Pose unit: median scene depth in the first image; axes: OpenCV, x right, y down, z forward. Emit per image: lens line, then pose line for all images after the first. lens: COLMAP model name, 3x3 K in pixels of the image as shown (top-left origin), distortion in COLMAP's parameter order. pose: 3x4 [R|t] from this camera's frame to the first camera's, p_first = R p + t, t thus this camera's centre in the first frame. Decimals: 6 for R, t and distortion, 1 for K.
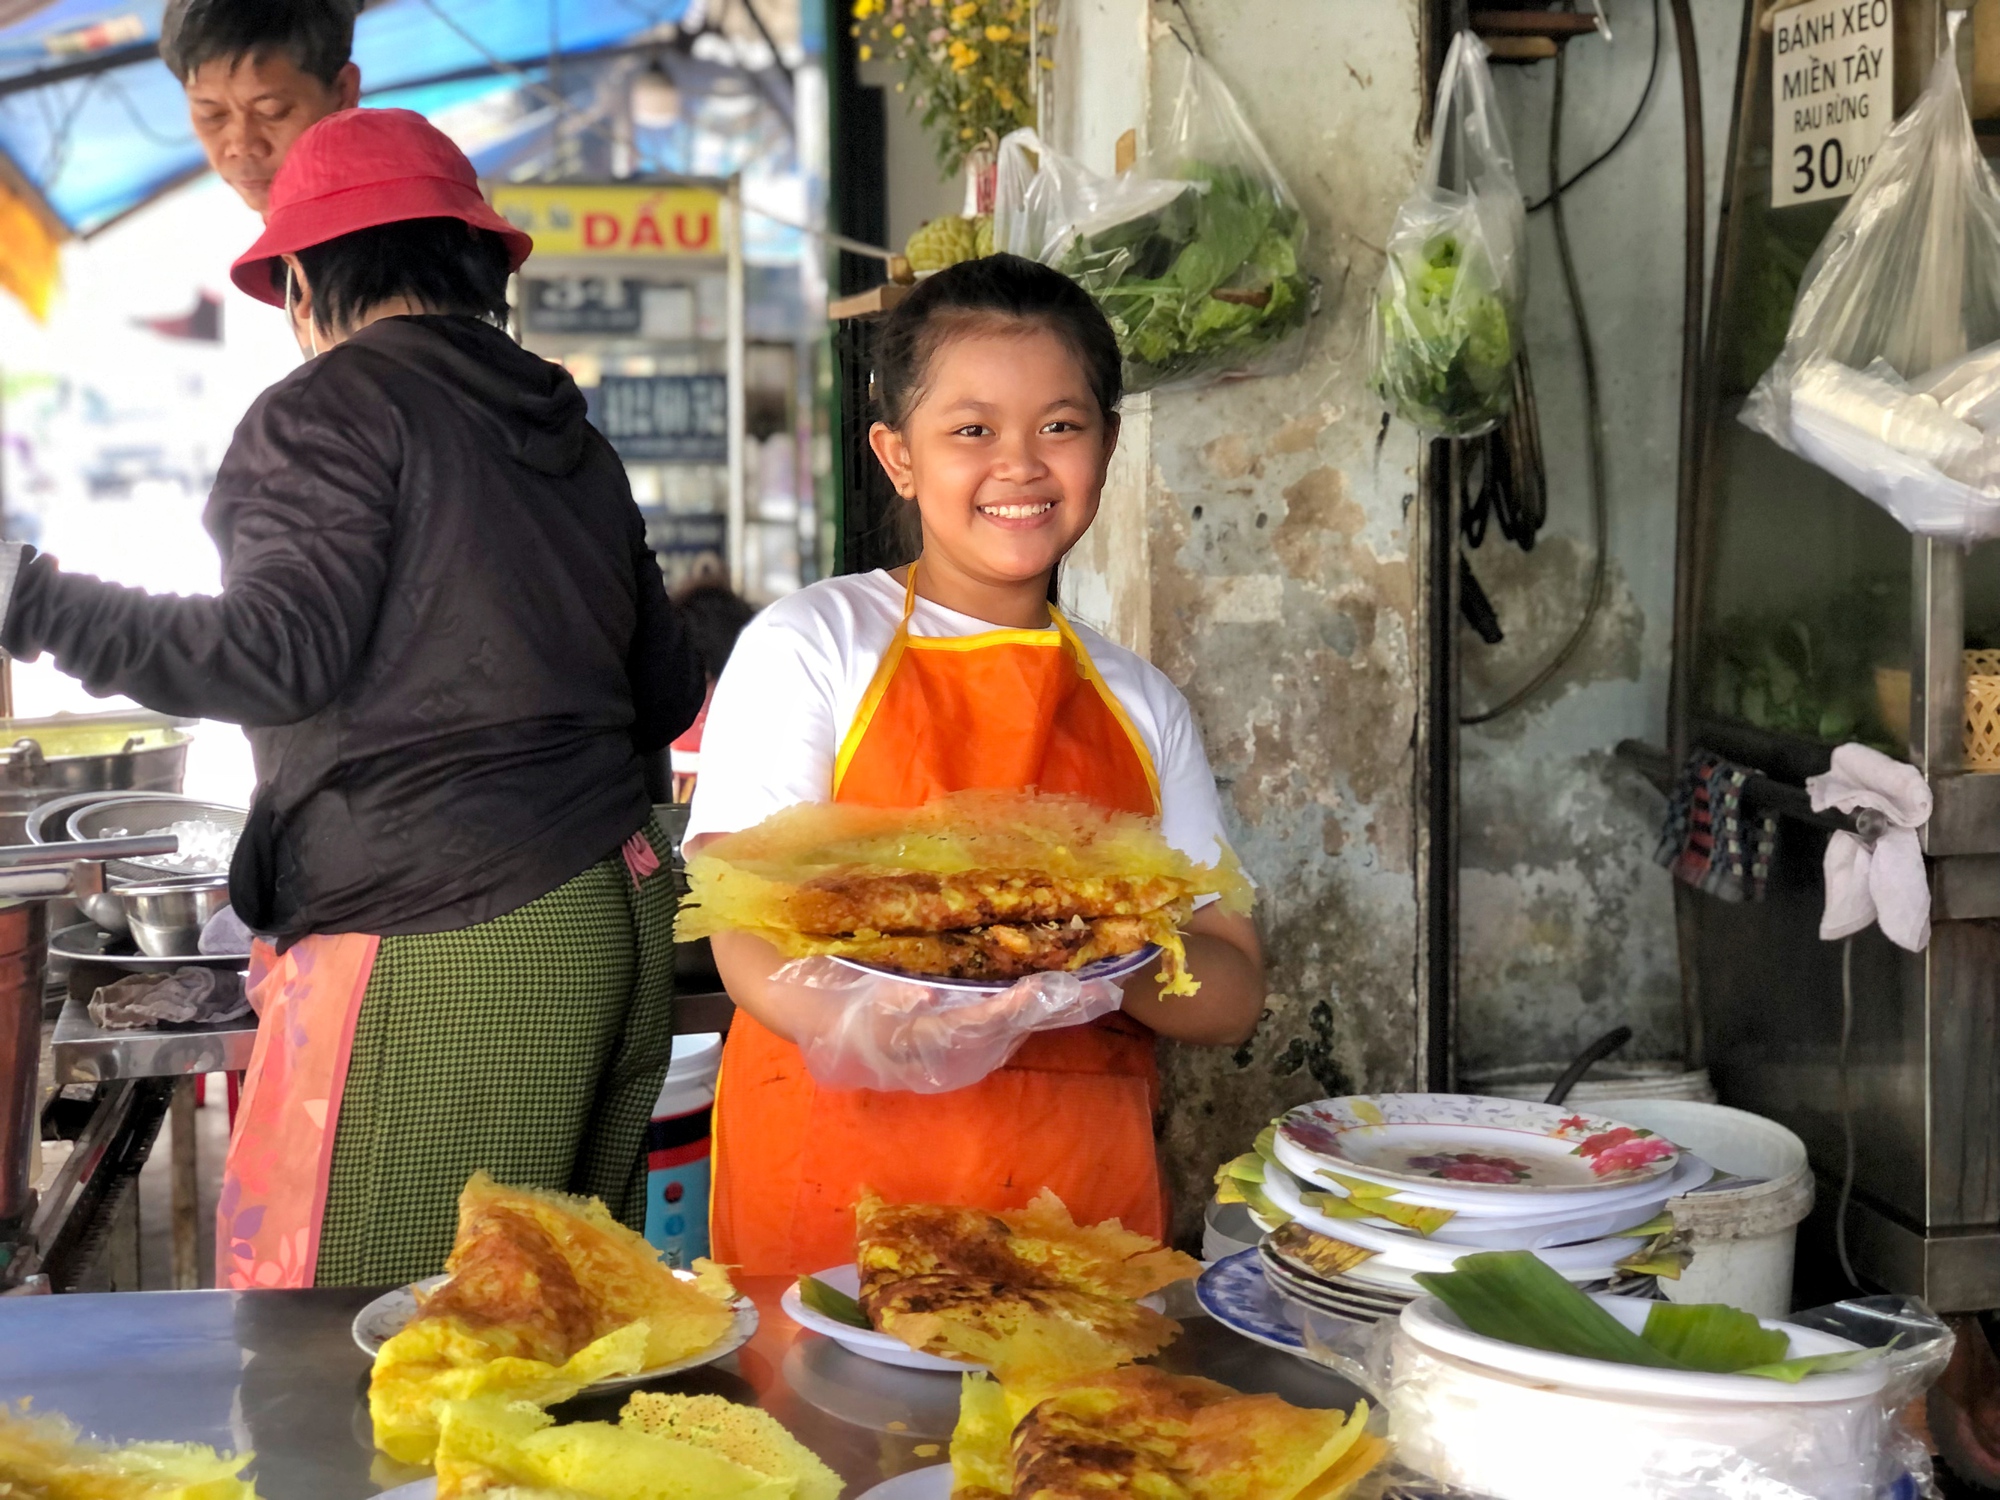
lens RADIAL K [[3324.3, 0, 1000.0], [0, 3324.3, 750.0], [0, 0, 1]] dist [0.019427, 0.114395]
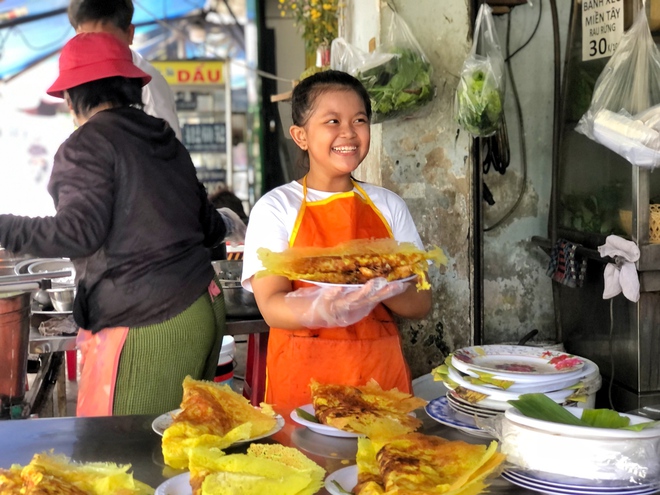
lens RADIAL K [[1093.6, 0, 330.0], [0, 1093.6, 247.5], [0, 0, 1]] dist [0.030262, 0.011802]
pose [[0.999654, -0.013522, 0.022558, -0.027438], [0.013538, 0.999908, -0.000564, 0.006635], [-0.022549, 0.000870, 0.999745, -0.003629]]
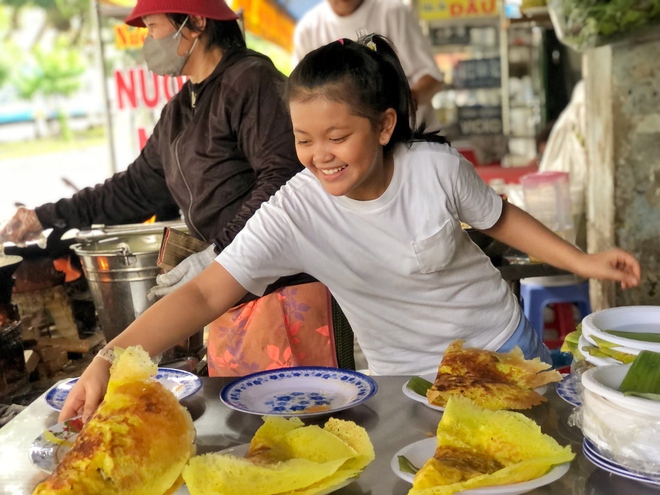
lens RADIAL K [[1113.5, 0, 330.0], [0, 1113.5, 247.5], [0, 0, 1]] dist [-0.027154, 0.953163]
pose [[0.964586, -0.018305, -0.263134, 0.064576], [0.031957, 0.998351, 0.047694, 0.003341], [0.261827, -0.054414, 0.963580, 0.055847]]
